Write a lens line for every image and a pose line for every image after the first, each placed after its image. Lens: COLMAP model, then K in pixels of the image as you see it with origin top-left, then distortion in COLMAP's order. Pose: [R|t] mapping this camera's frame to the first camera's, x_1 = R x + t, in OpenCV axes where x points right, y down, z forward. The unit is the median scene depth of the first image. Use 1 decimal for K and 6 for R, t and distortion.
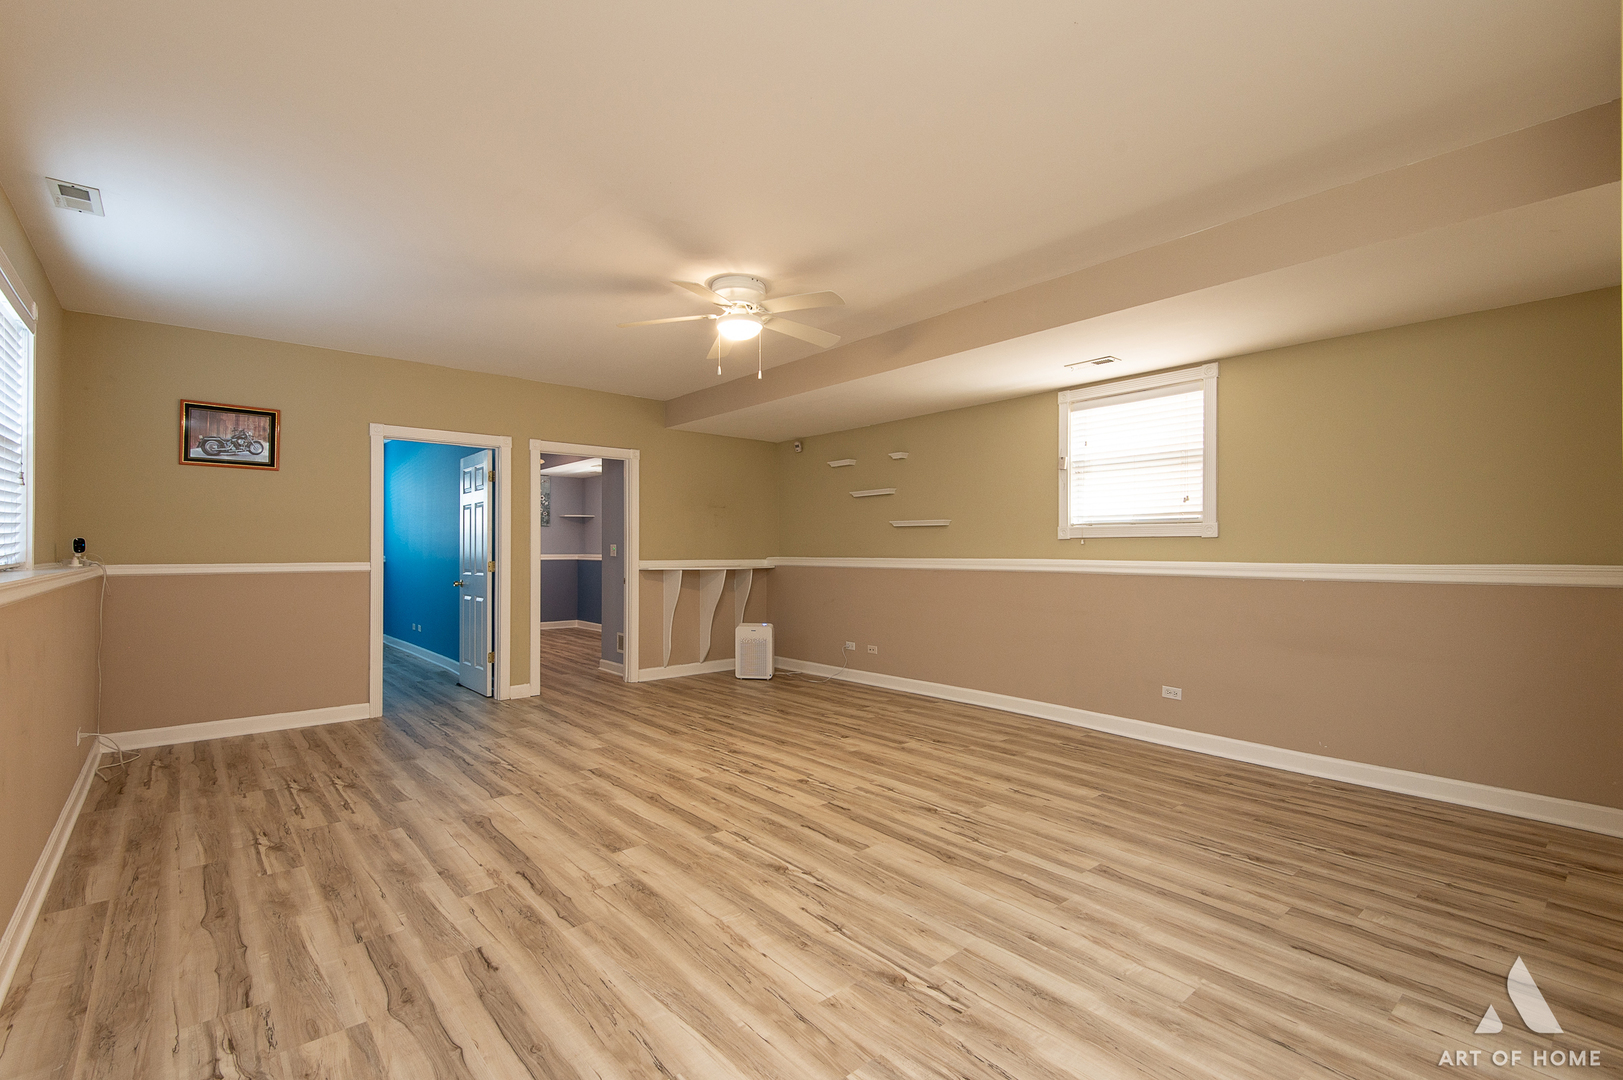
lens RADIAL K [[729.7, 0, 808.7], [0, 729.7, 548.1], [0, 0, 1]] dist [0.030229, -0.001875]
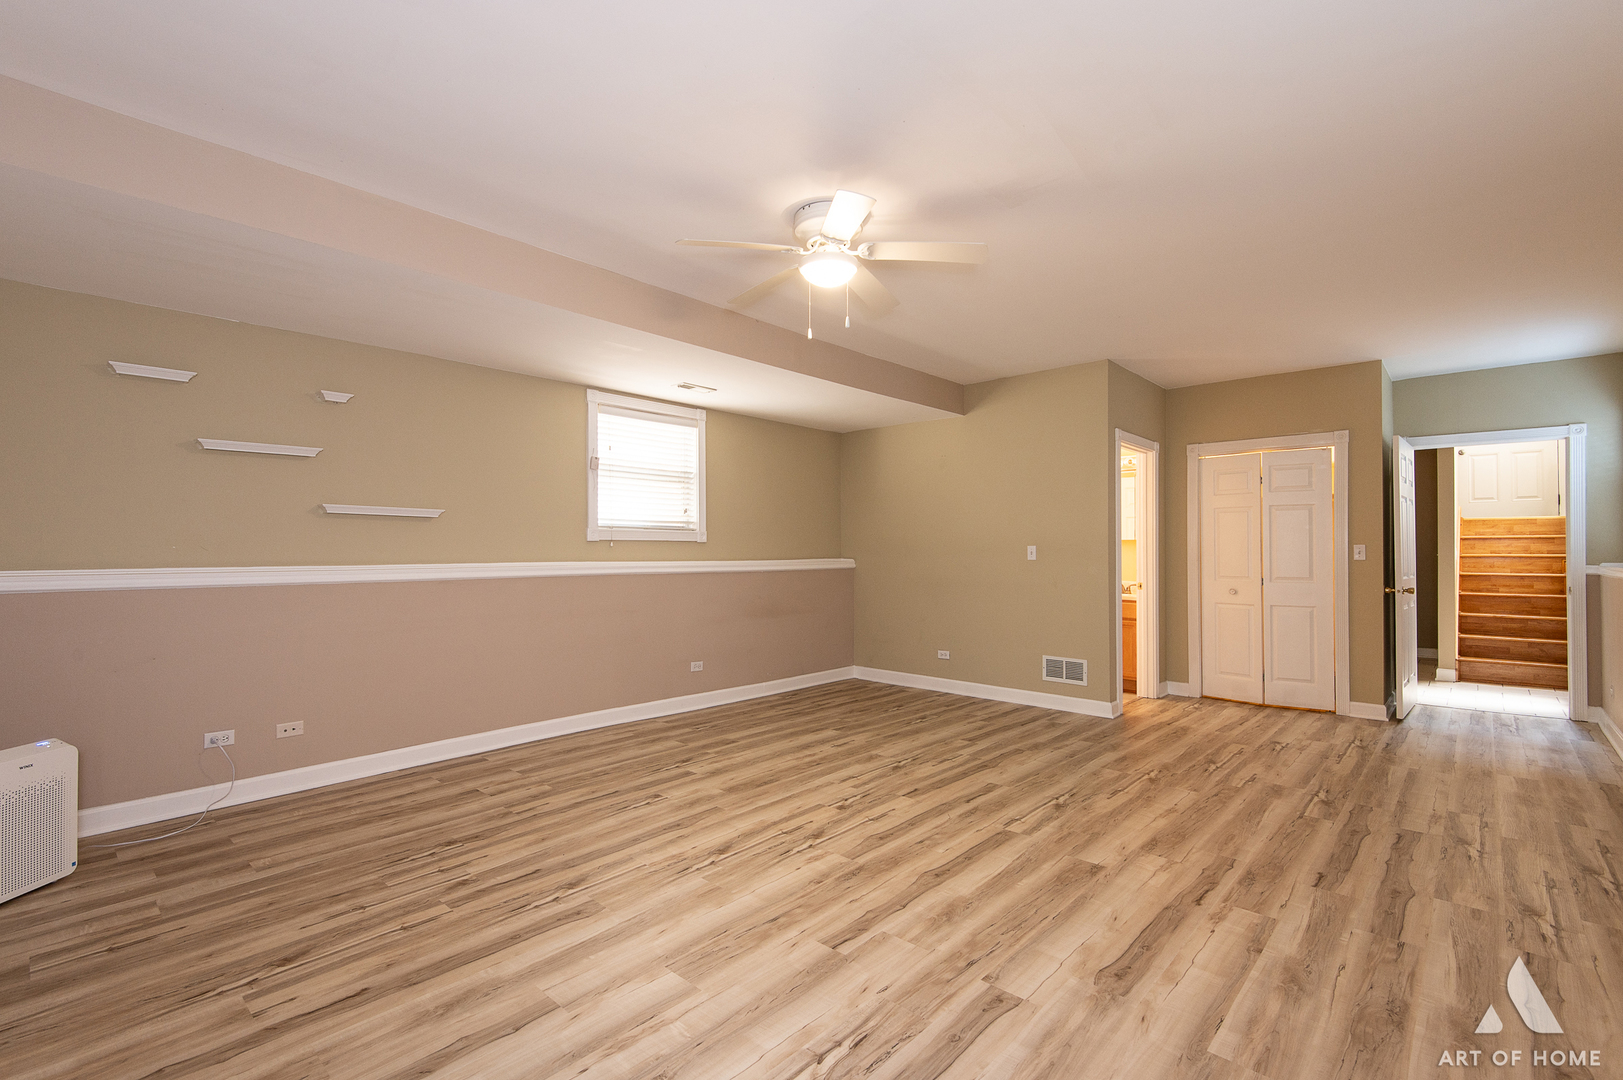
lens RADIAL K [[729.7, 0, 805.0], [0, 729.7, 534.7], [0, 0, 1]] dist [0.030229, -0.001875]
pose [[-0.122767, 0.019273, 0.992248, -0.960411], [-0.007848, 0.999761, -0.020390, -0.003542], [-0.992404, -0.010291, -0.122587, 1.217012]]
